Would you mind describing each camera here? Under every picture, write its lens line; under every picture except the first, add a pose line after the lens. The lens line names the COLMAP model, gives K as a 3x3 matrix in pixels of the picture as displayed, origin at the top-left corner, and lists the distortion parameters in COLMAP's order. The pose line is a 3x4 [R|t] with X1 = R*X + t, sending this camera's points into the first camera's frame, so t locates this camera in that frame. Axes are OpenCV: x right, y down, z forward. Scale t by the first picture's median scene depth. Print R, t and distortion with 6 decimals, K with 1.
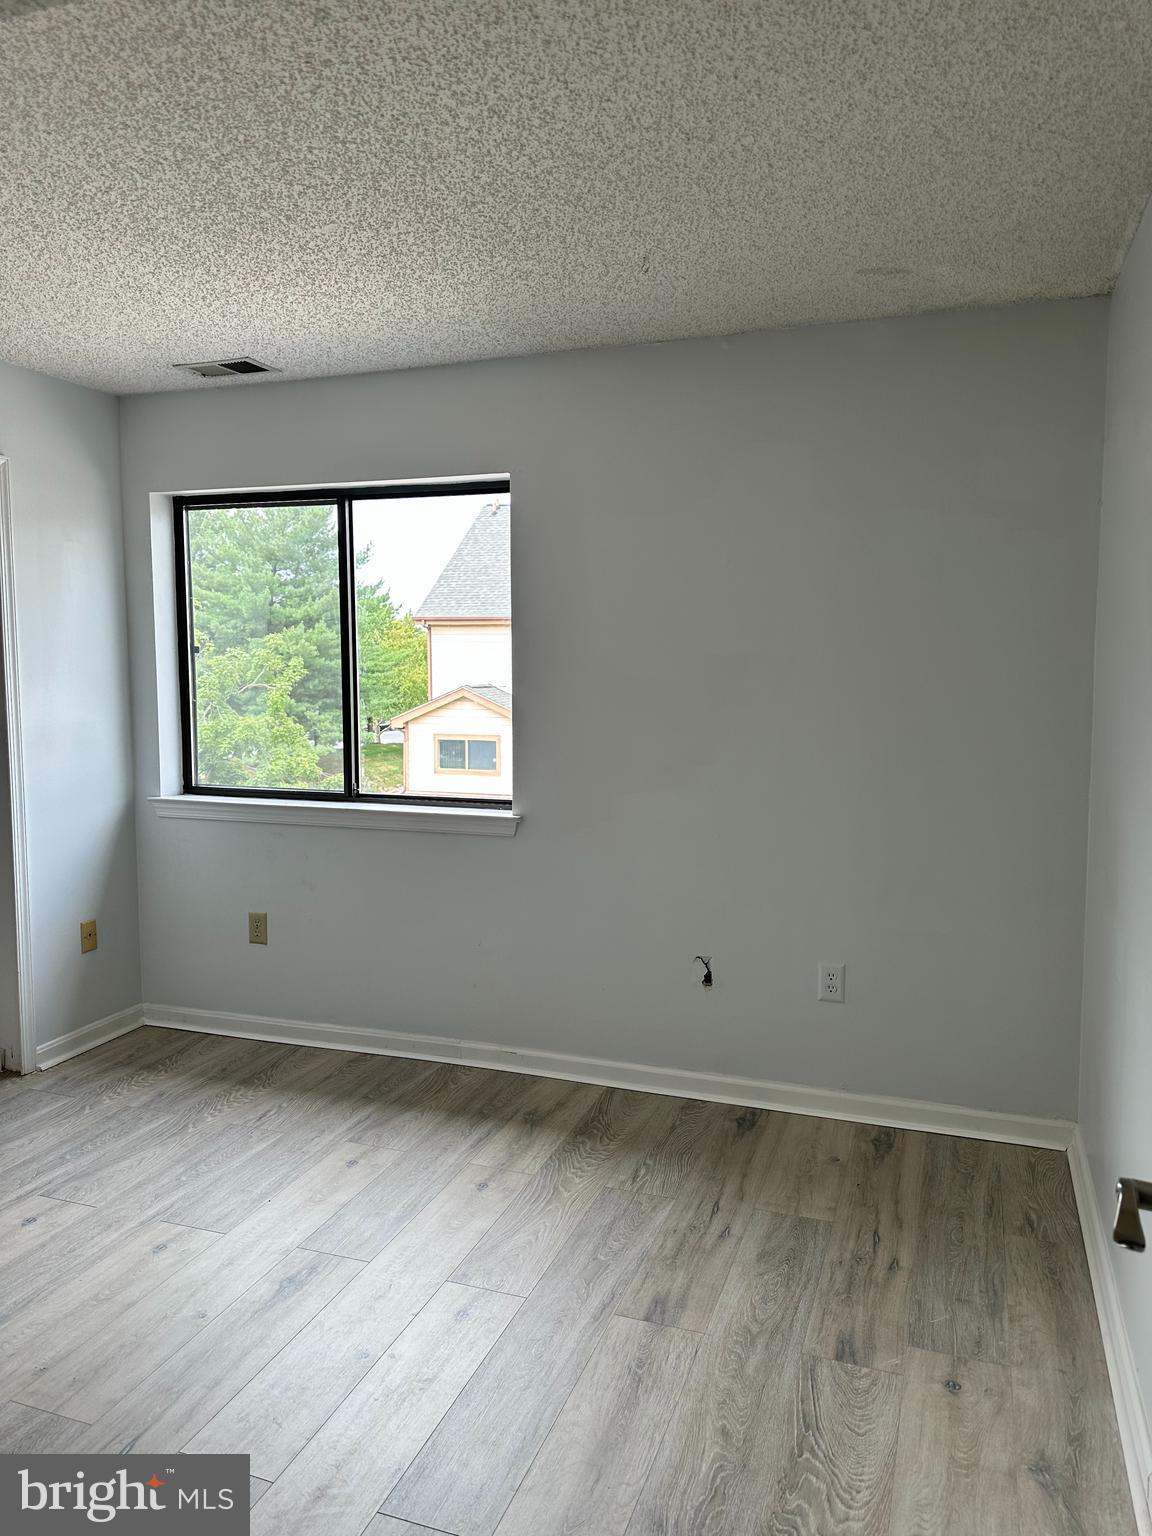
lens RADIAL K [[1078.5, 0, 578.1], [0, 1078.5, 755.1], [0, 0, 1]] dist [0.043743, -0.050277]
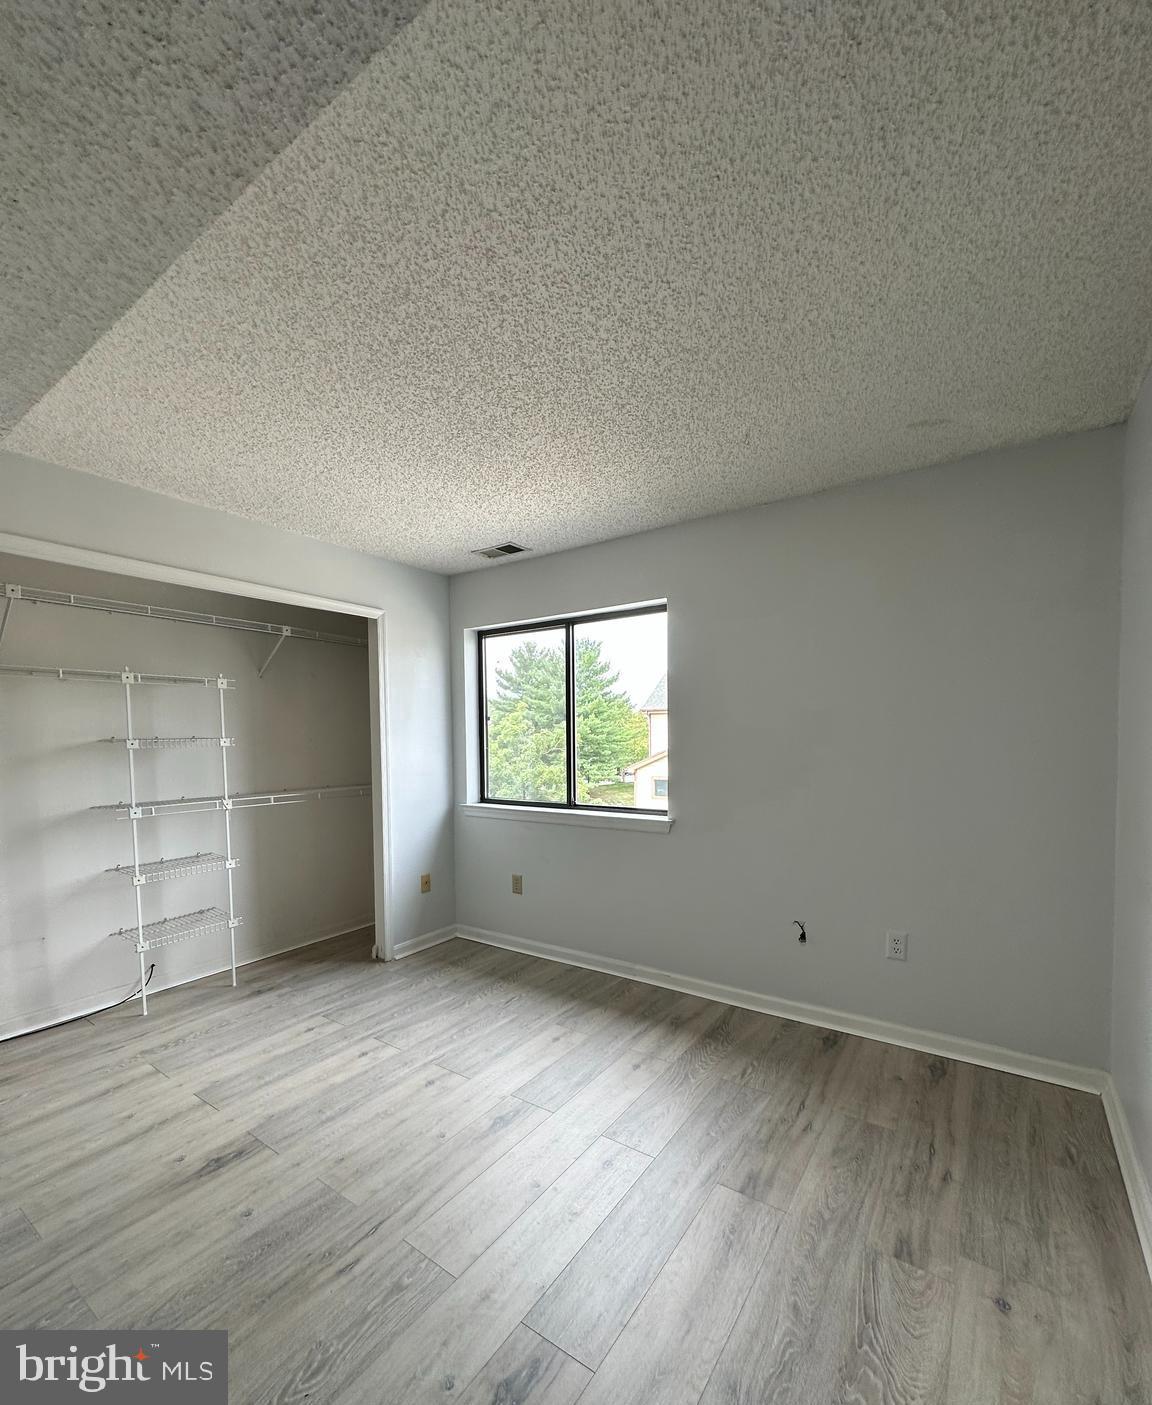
lens RADIAL K [[609.7, 0, 577.8], [0, 609.7, 764.0], [0, 0, 1]] dist [-0.001689, 0.000160]
pose [[0.965761, 0.000283, -0.259432, 0.054581], [-0.011251, 0.999104, -0.040793, 0.019388], [0.259188, 0.042315, 0.964899, 0.170685]]
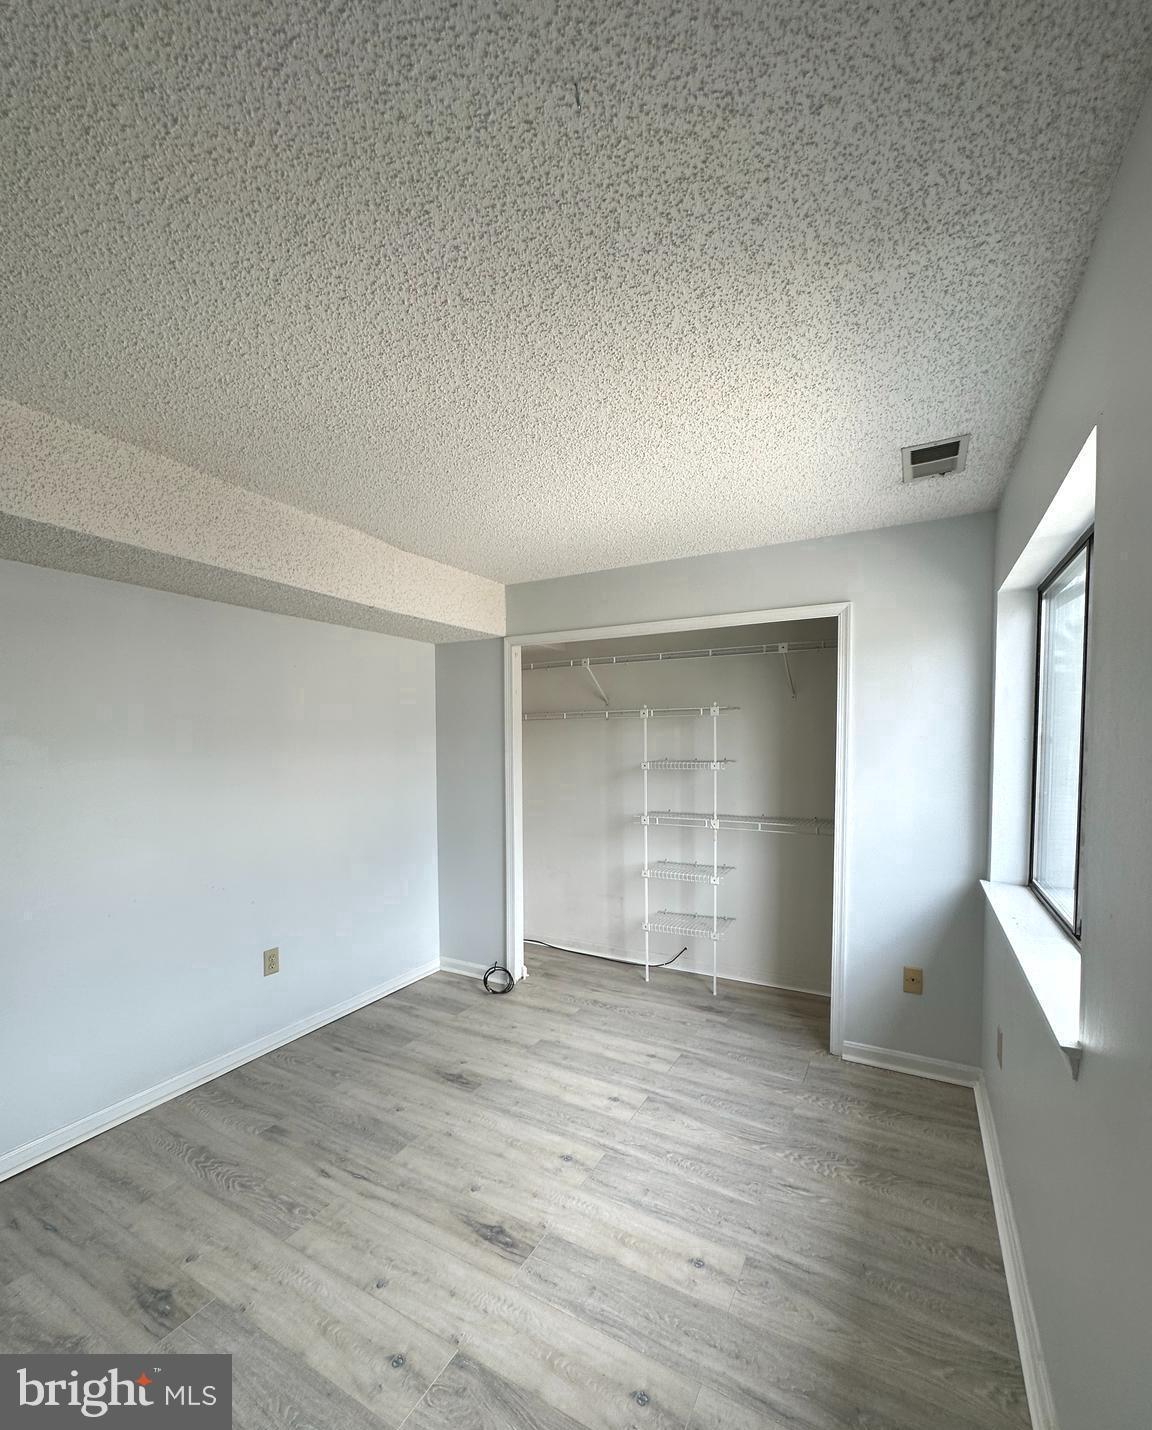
lens RADIAL K [[609.3, 0, 572.6], [0, 609.3, 763.4], [0, 0, 1]] dist [-0.000722, 0.000197]
pose [[-0.159303, 0.034698, -0.986620, 0.389078], [-0.079834, 0.995656, 0.047906, -0.108879], [0.983996, 0.086398, -0.155841, 1.060840]]
